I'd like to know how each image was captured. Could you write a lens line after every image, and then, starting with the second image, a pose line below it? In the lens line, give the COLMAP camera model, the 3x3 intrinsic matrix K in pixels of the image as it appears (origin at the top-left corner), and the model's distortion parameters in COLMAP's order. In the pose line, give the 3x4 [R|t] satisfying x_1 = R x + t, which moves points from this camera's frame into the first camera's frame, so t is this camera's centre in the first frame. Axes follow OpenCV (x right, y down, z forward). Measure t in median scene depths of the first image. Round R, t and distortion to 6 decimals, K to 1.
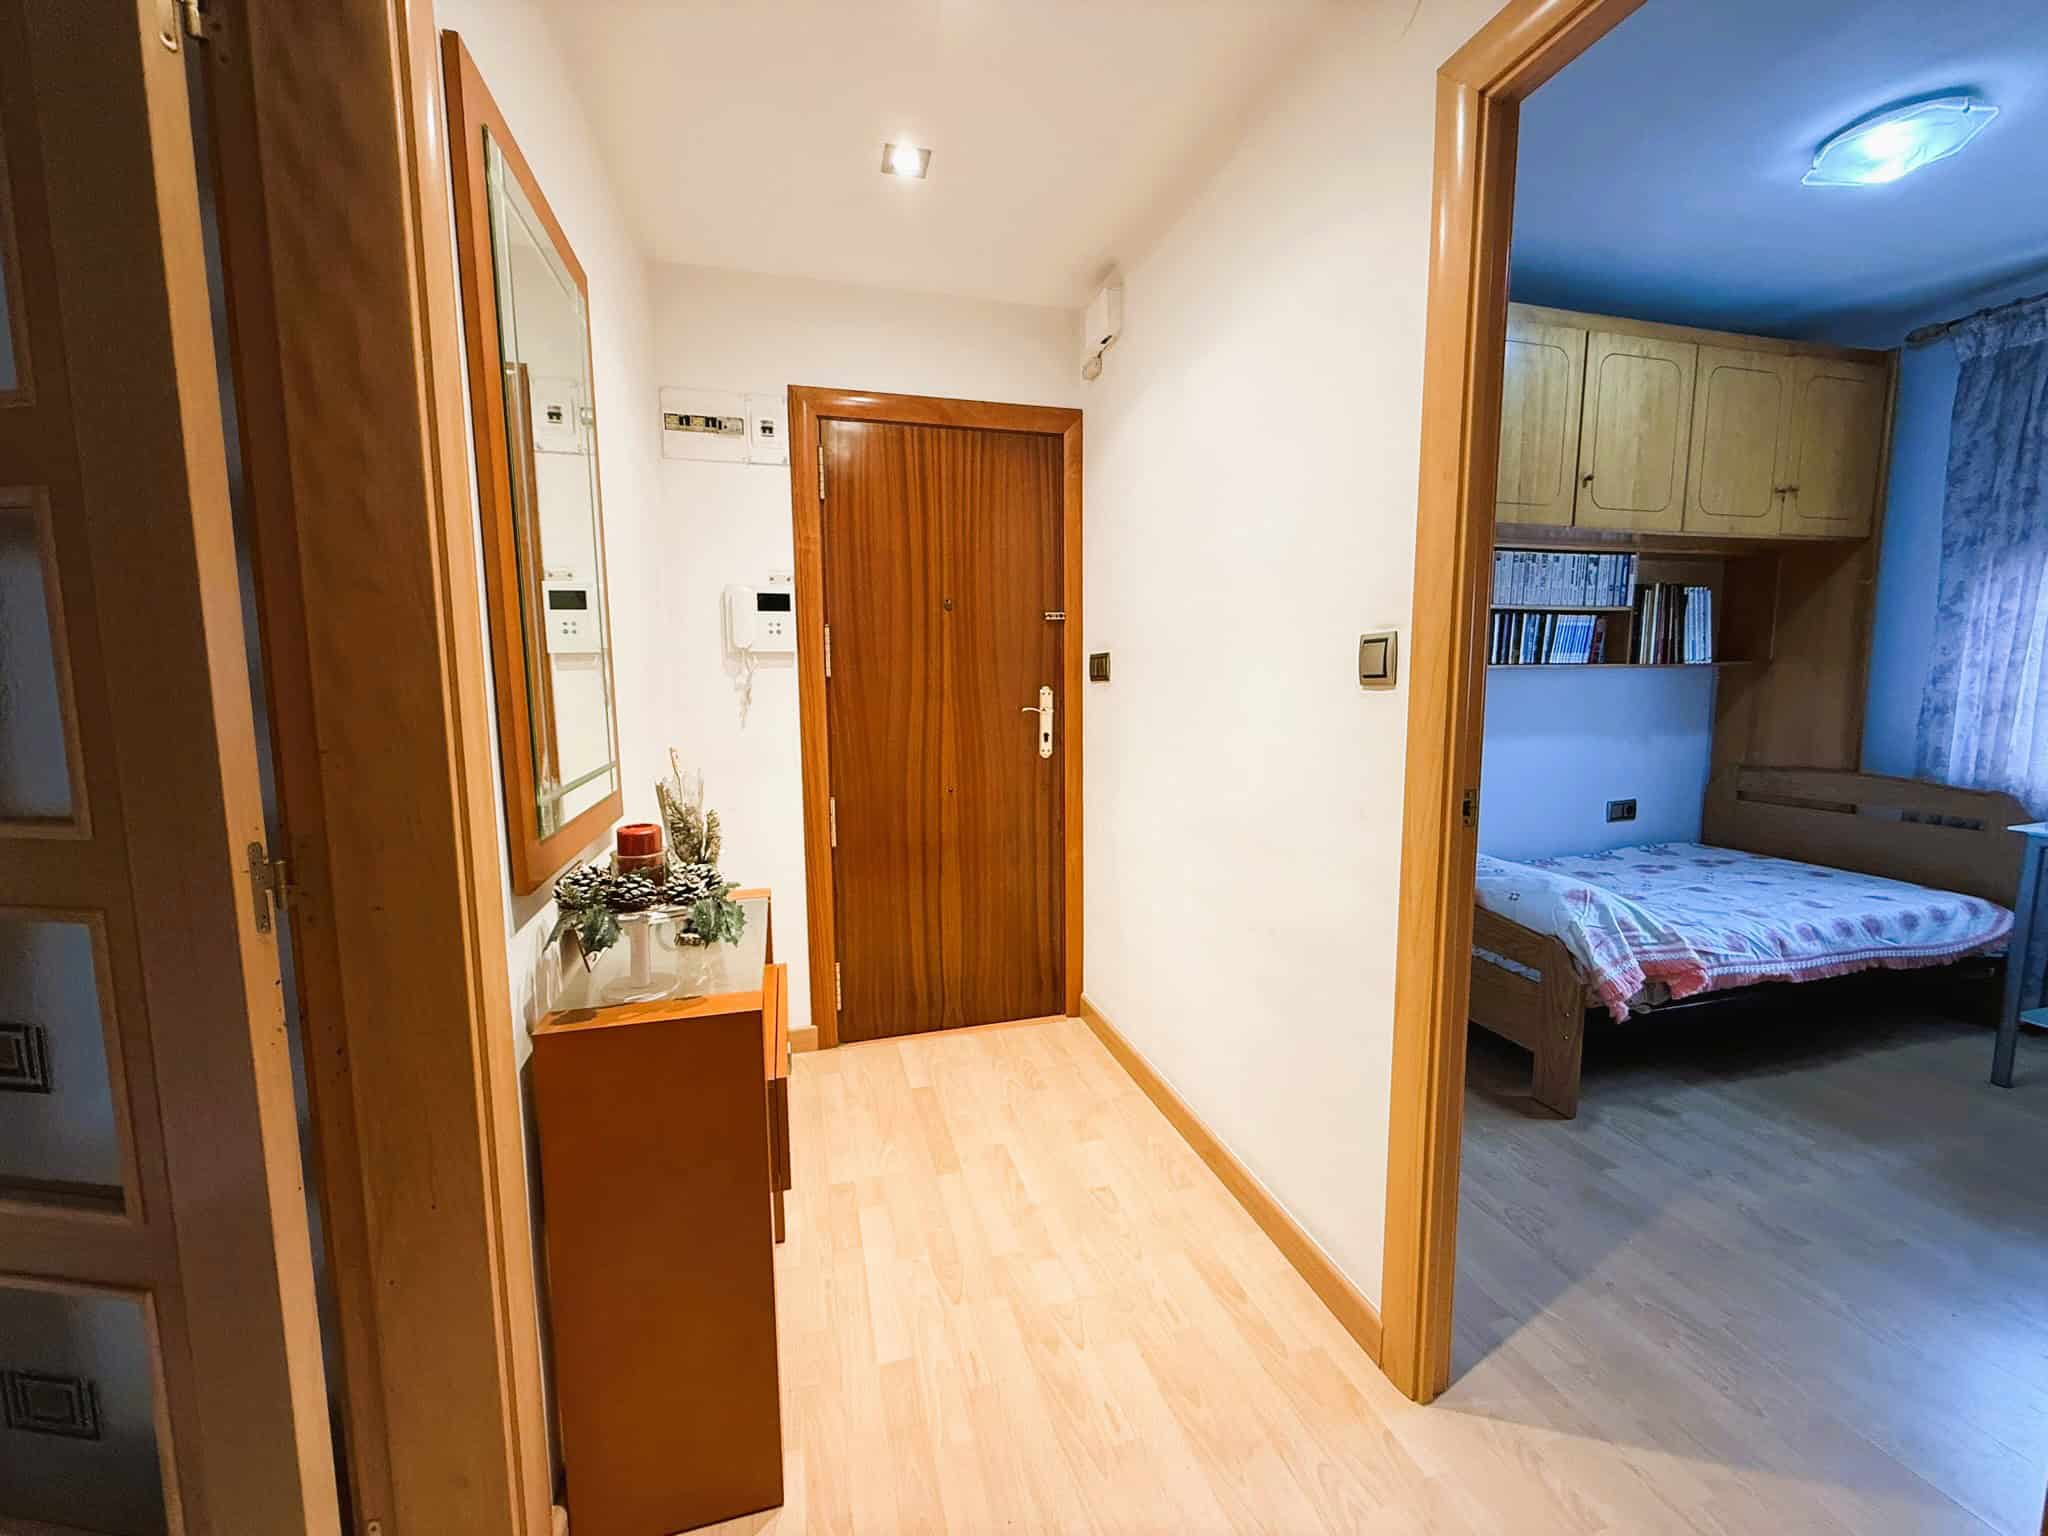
lens RADIAL K [[810.6, 0, 1024.0], [0, 810.6, 768.0], [0, 0, 1]] dist [0.000596, -0.000315]
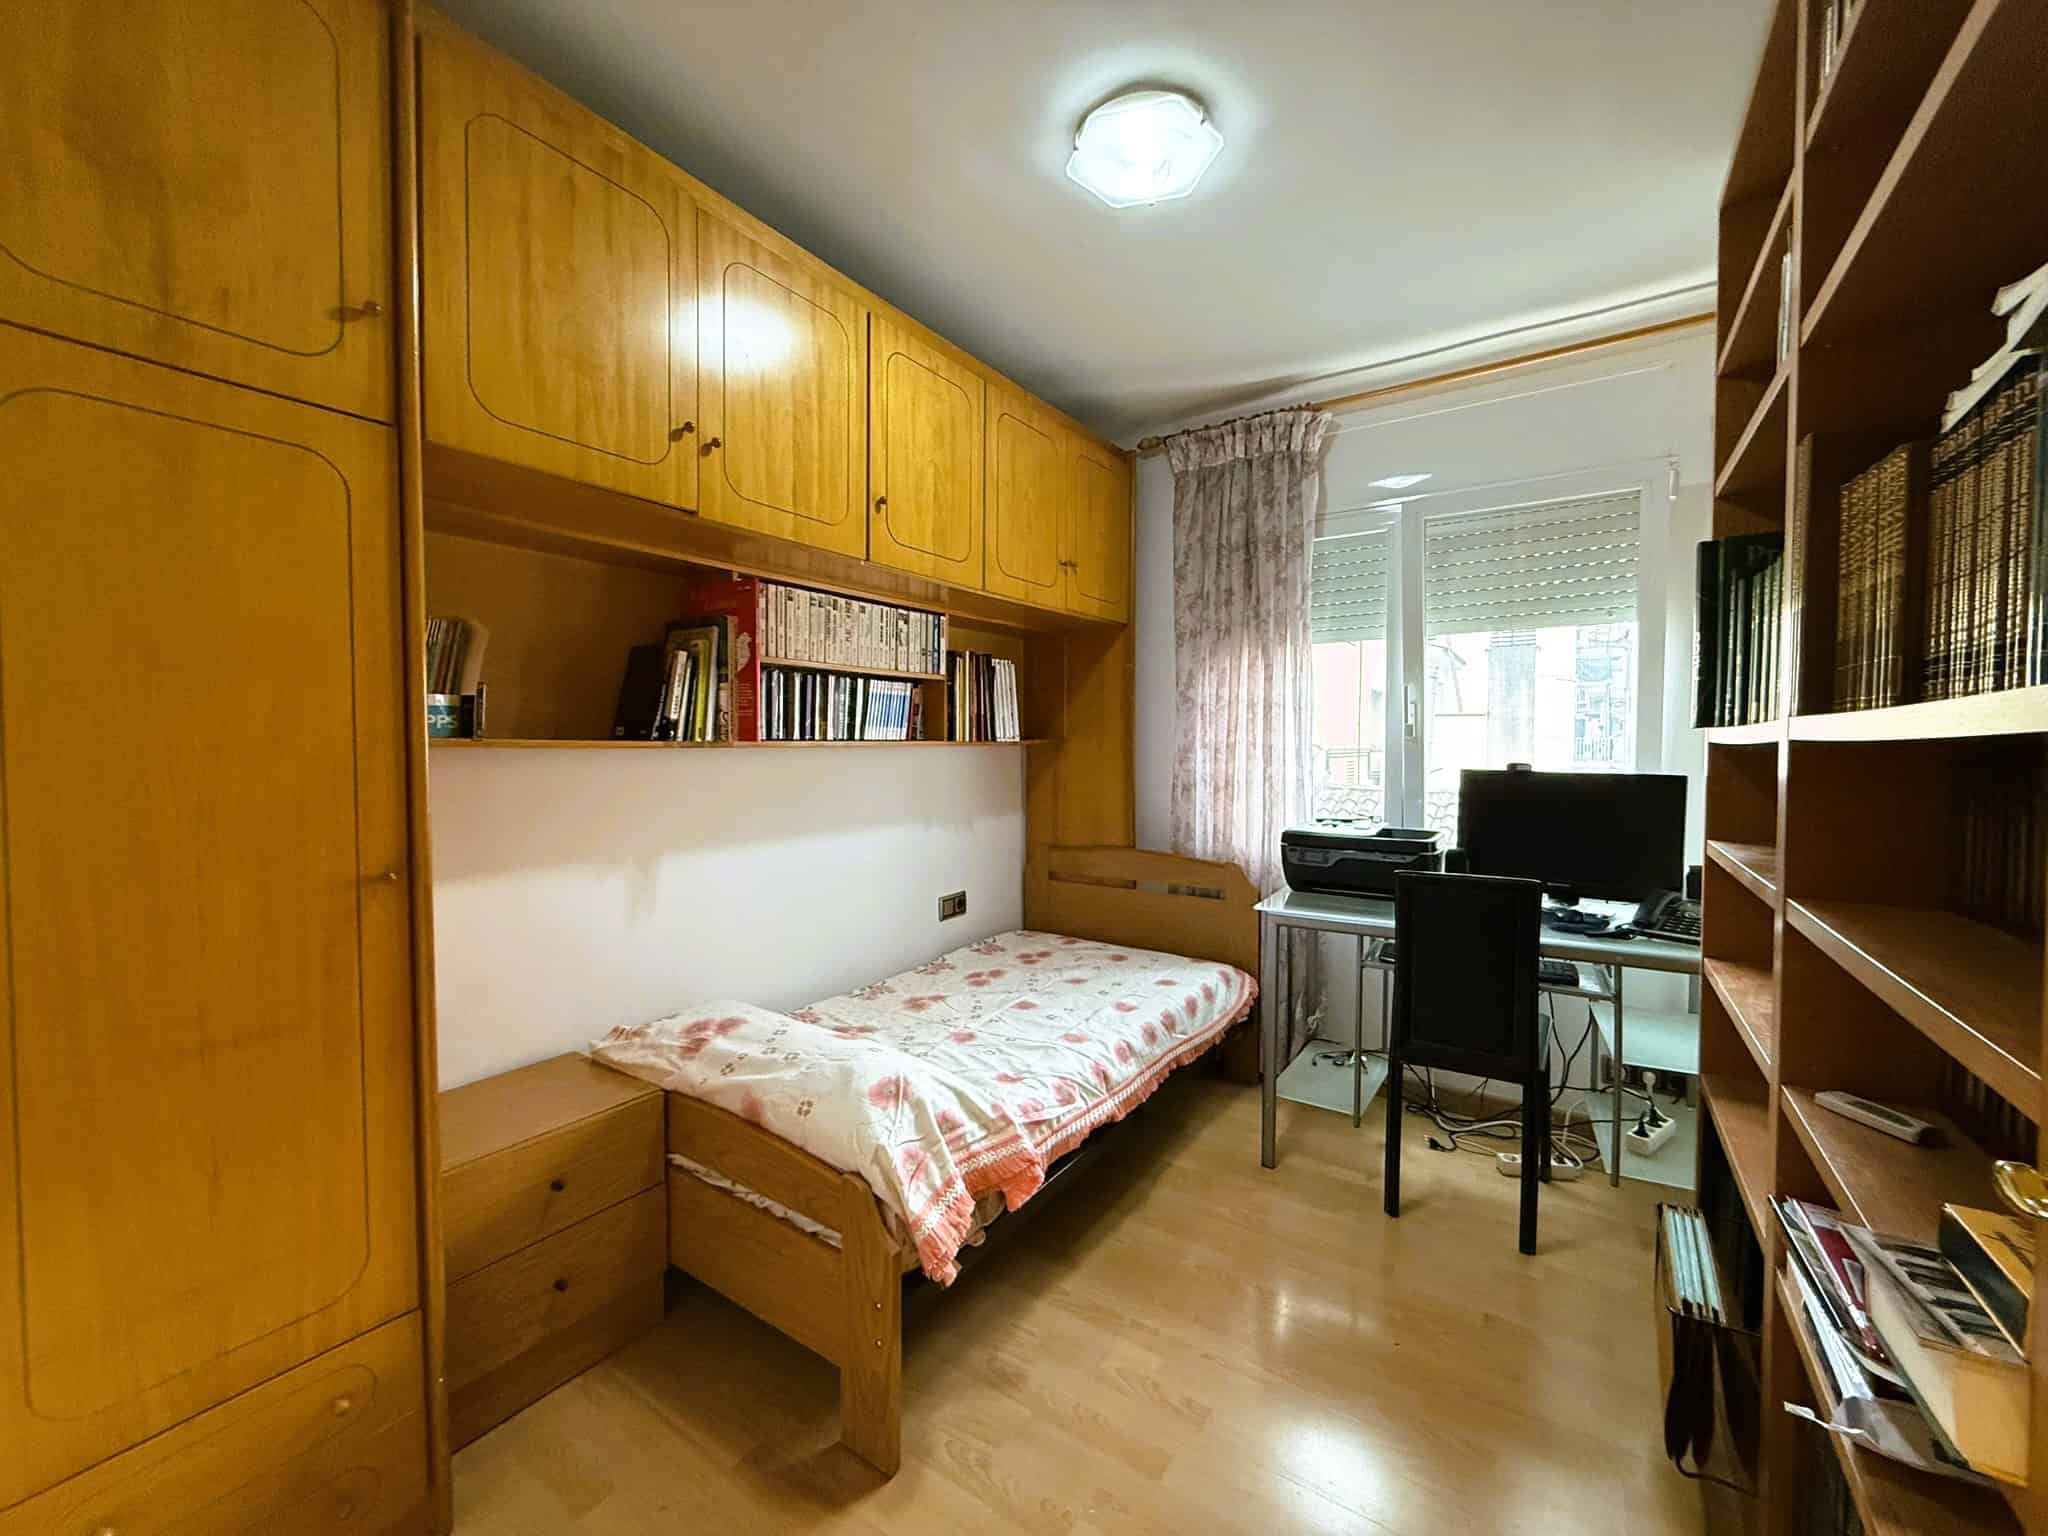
lens RADIAL K [[810.6, 0, 1024.0], [0, 810.6, 768.0], [0, 0, 1]] dist [0.000596, -0.000315]
pose [[0.762150, -0.010521, 0.647315, 0.287700], [0.064757, 0.996092, -0.060054, -0.049149], [-0.644153, 0.087688, 0.759853, 0.337885]]
